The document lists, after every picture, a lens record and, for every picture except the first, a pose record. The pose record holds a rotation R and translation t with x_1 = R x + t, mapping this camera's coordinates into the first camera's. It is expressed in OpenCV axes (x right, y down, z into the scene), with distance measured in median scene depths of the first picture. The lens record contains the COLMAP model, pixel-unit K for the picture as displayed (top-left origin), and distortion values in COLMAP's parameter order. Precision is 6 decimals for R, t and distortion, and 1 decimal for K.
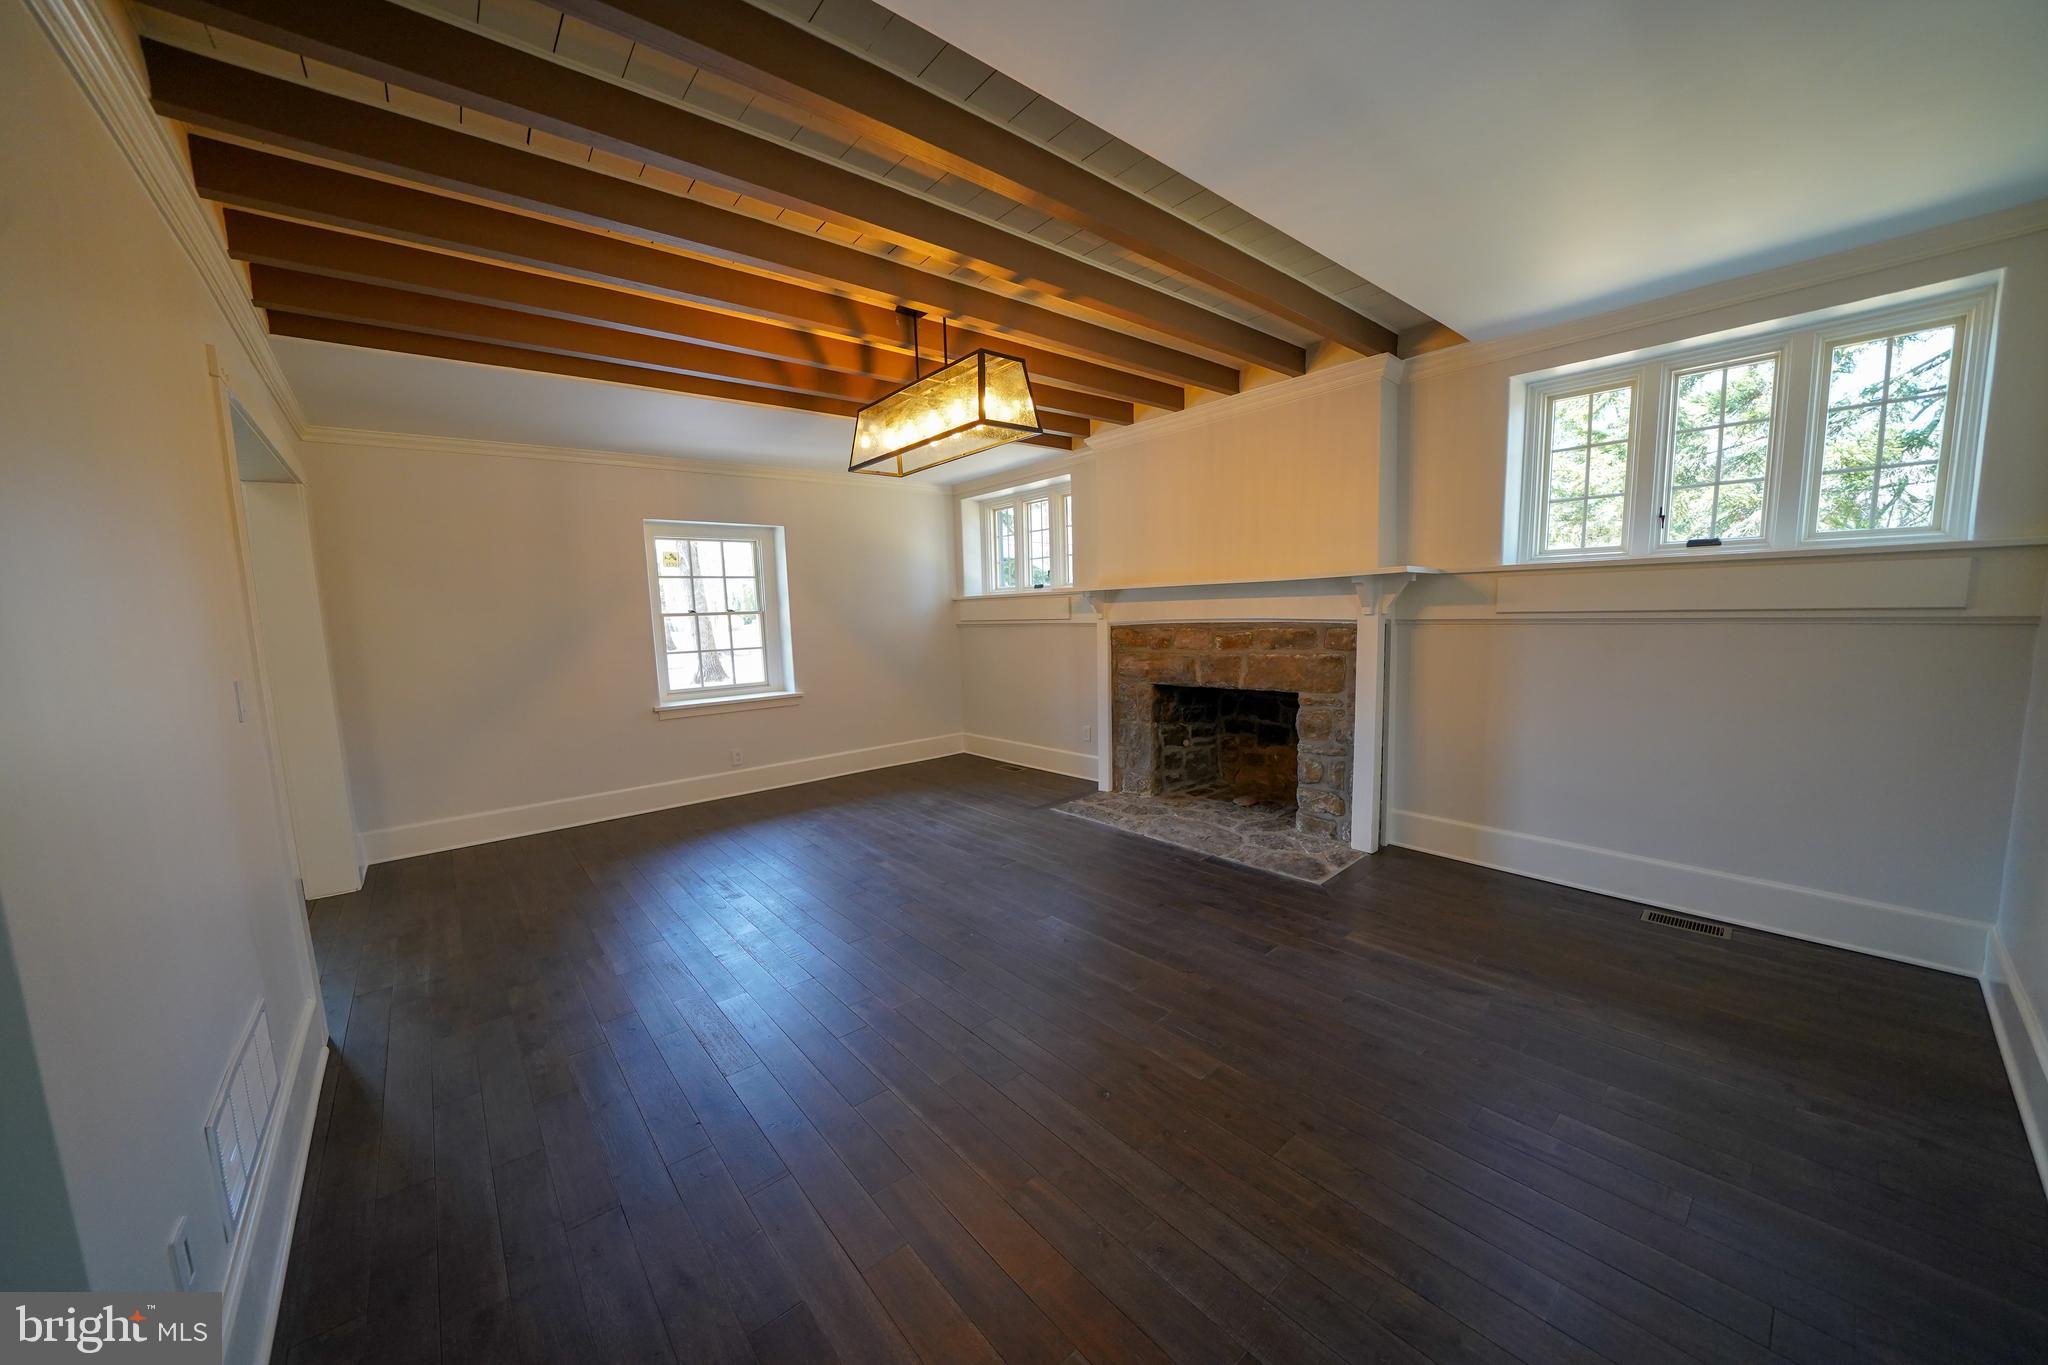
lens RADIAL K [[714.3, 0, 1018.5], [0, 714.3, 701.3], [0, 0, 1]] dist [-0.019128, -0.000029]
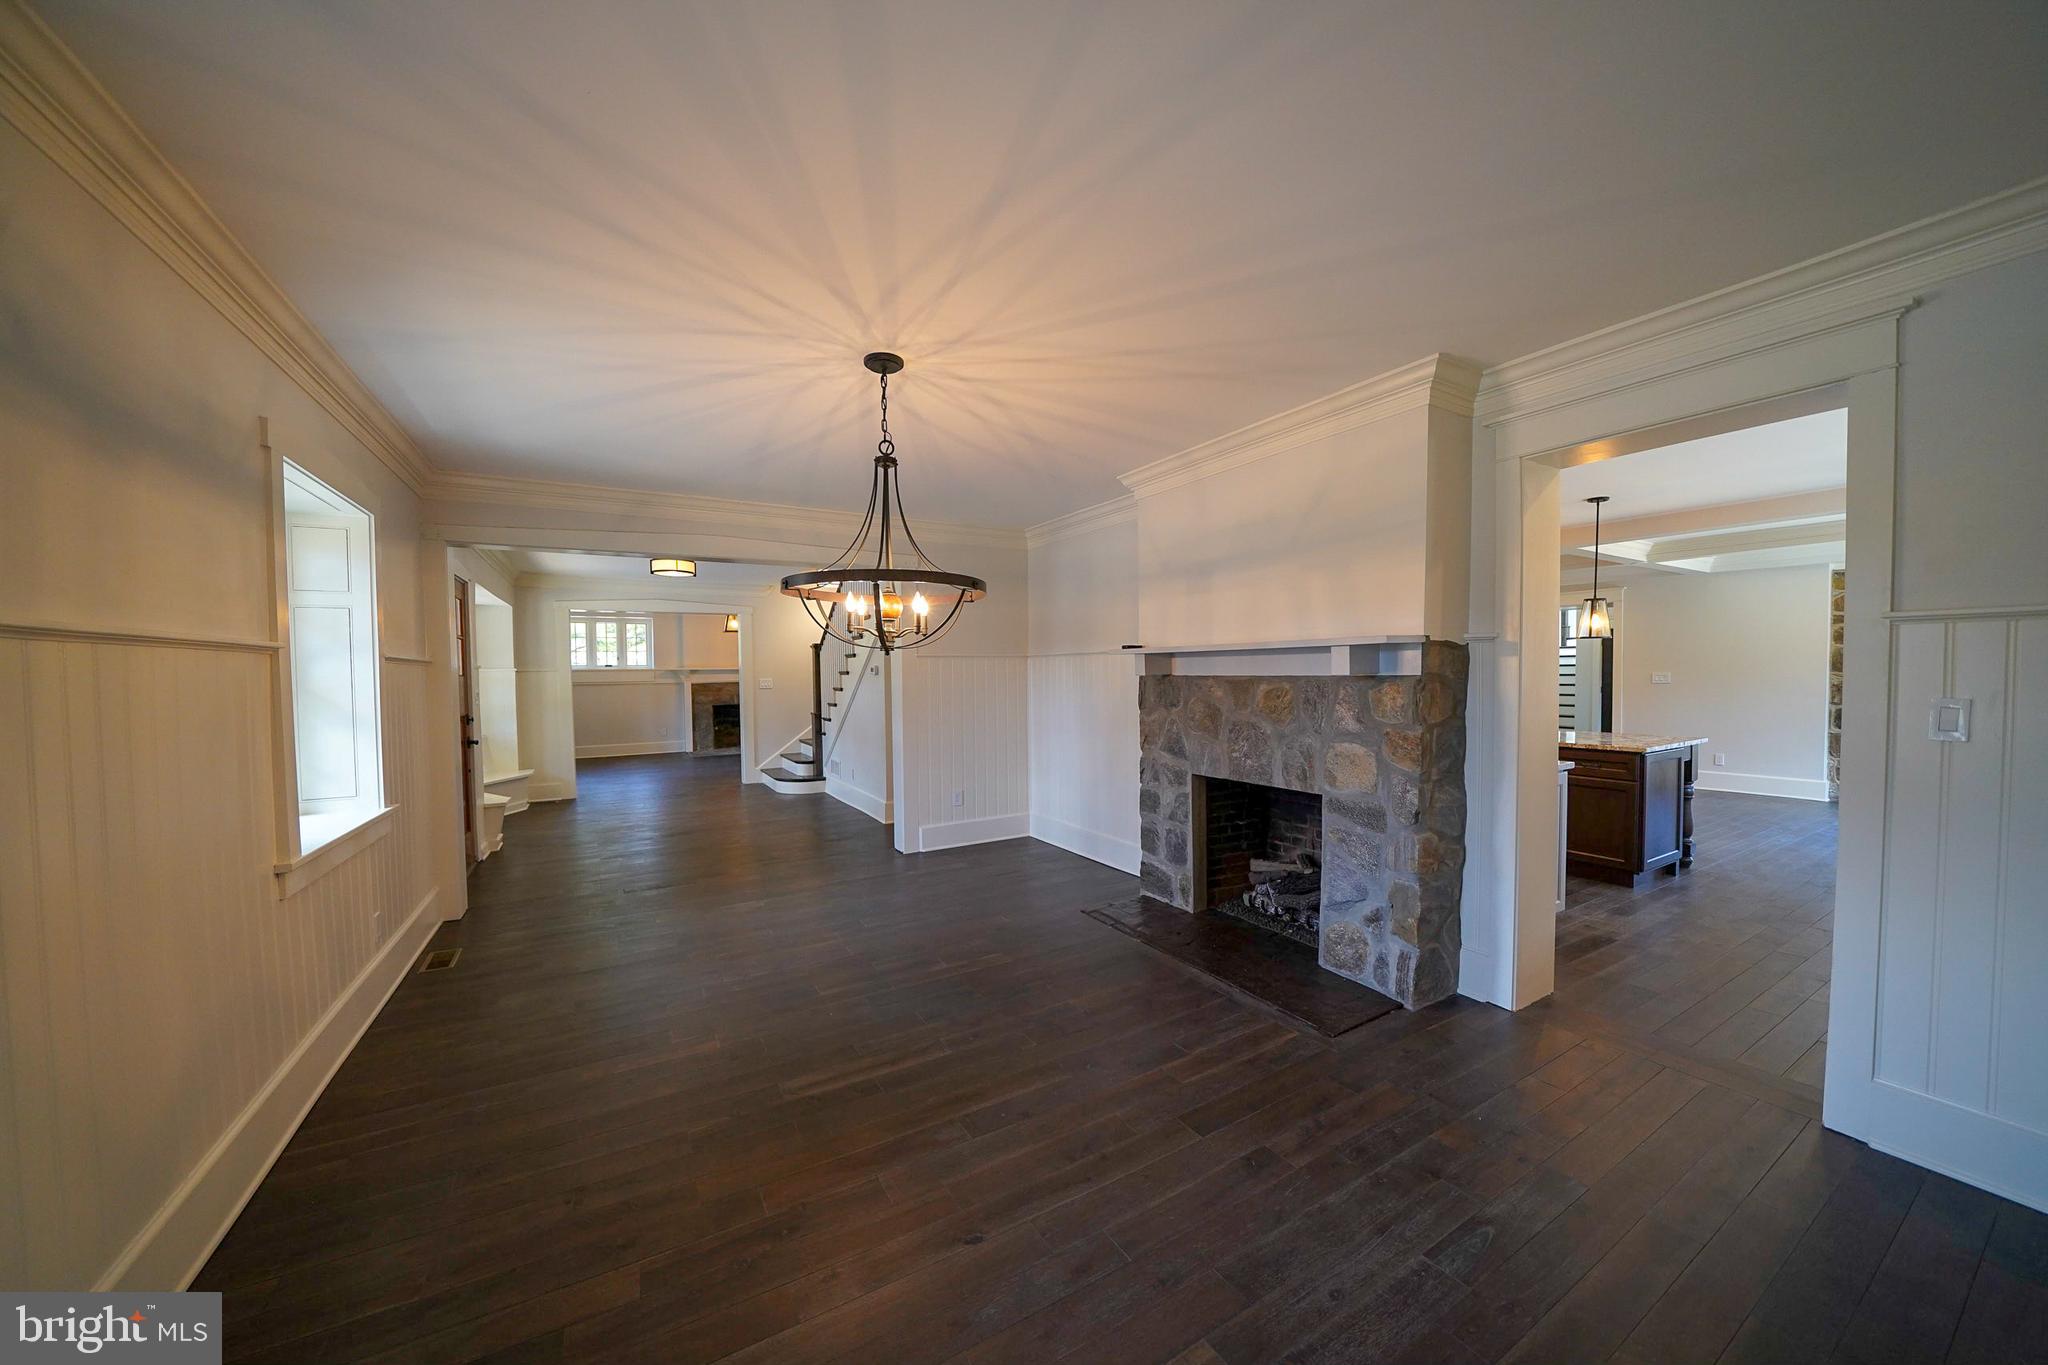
lens RADIAL K [[714.3, 0, 1018.5], [0, 714.3, 701.3], [0, 0, 1]] dist [-0.019128, -0.000029]
pose [[0.151610, -0.009413, 0.988396, -2.454182], [0.128740, 0.991625, -0.010303, 0.145148], [-0.980021, 0.128808, 0.151552, -0.547691]]
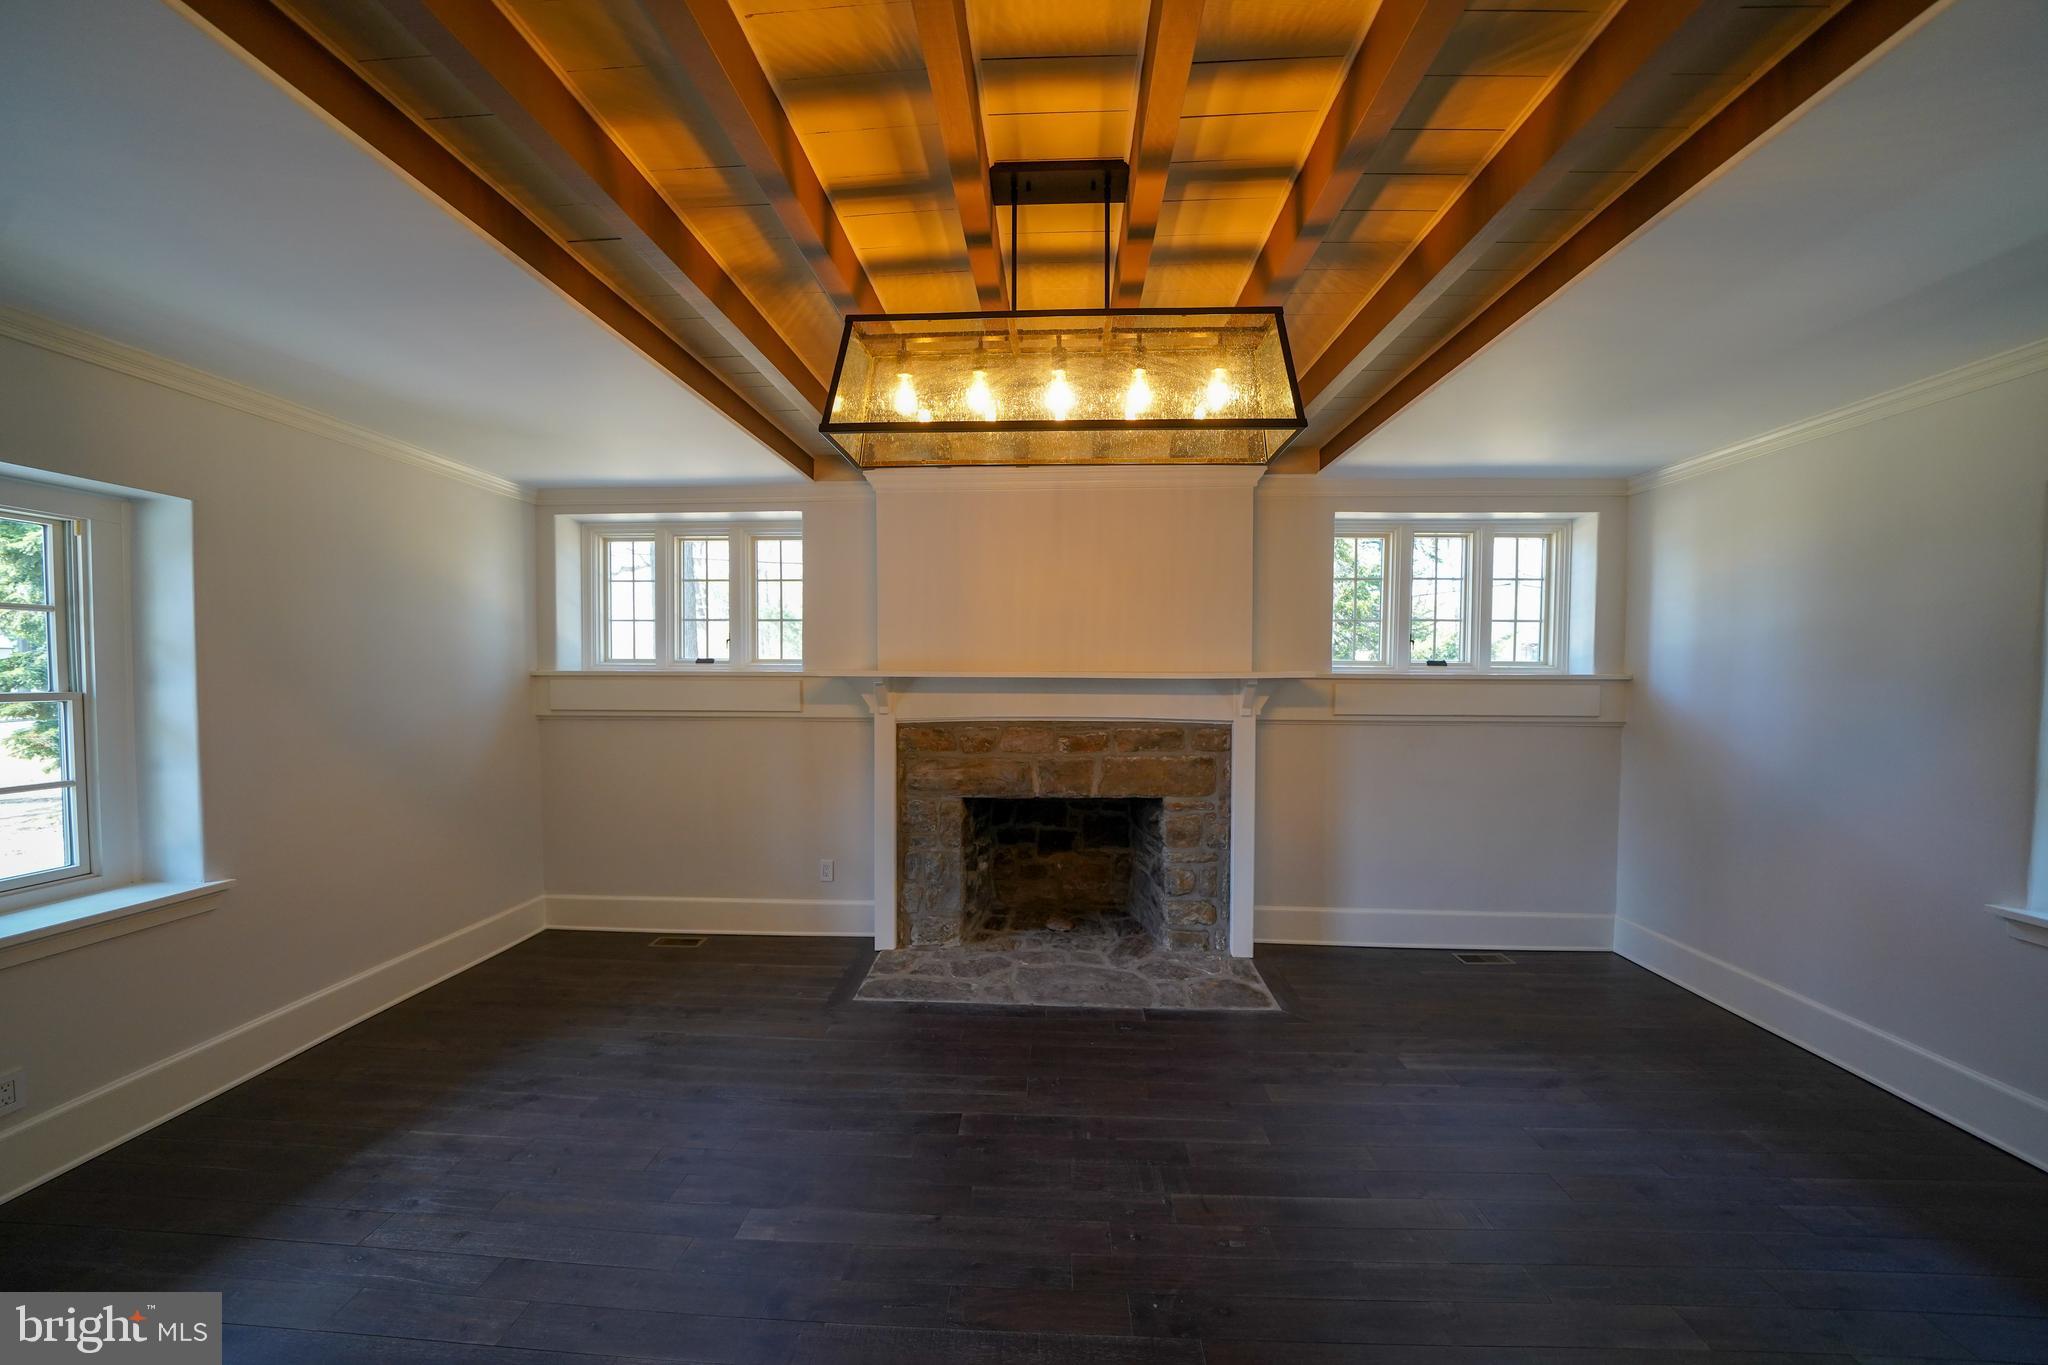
lens RADIAL K [[714.3, 0, 1018.5], [0, 714.3, 701.3], [0, 0, 1]] dist [-0.019128, -0.000029]
pose [[0.678913, 0.004888, 0.734203, -0.380421], [0.067576, 0.995317, -0.069113, -0.078530], [-0.731102, 0.096536, 0.675404, 0.461732]]
